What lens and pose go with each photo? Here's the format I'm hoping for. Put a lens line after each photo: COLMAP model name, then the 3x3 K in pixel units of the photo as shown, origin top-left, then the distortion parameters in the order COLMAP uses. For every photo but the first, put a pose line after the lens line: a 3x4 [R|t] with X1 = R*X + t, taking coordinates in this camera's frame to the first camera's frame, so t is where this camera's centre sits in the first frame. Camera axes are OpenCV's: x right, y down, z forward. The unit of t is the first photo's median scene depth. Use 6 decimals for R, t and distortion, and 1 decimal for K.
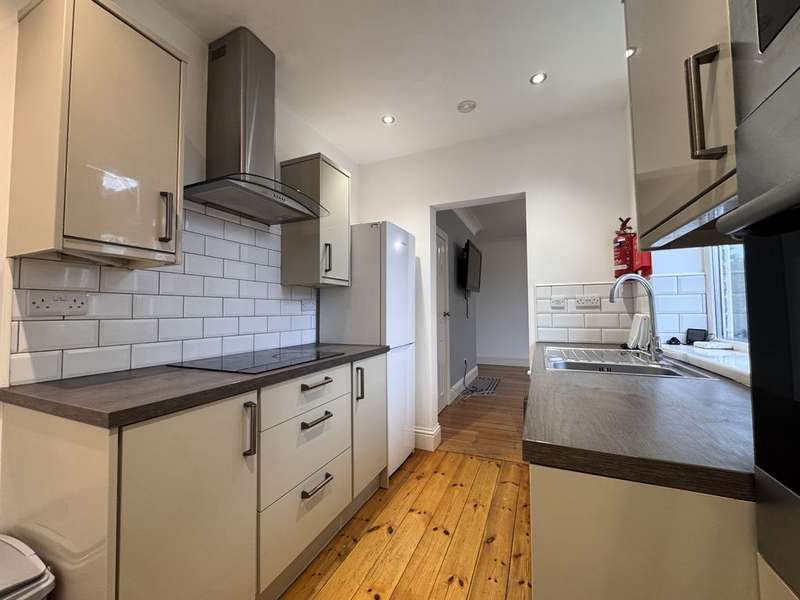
lens RADIAL K [[320.1, 0, 401.4], [0, 320.1, 299.3], [0, 0, 1]] dist [-0.000816, -0.000983]
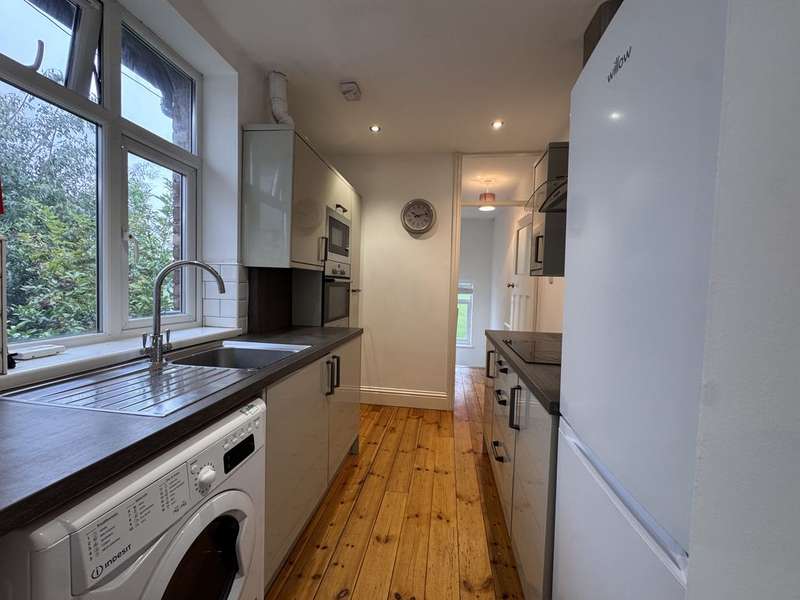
lens RADIAL K [[320.1, 0, 401.8], [0, 320.1, 298.7], [0, 0, 1]] dist [-0.000816, -0.000983]
pose [[-0.963448, -0.006322, -0.267822, 0.276528], [-0.009359, 0.999906, 0.010065, 0.006863], [0.267733, 0.012204, -0.963416, 1.402722]]
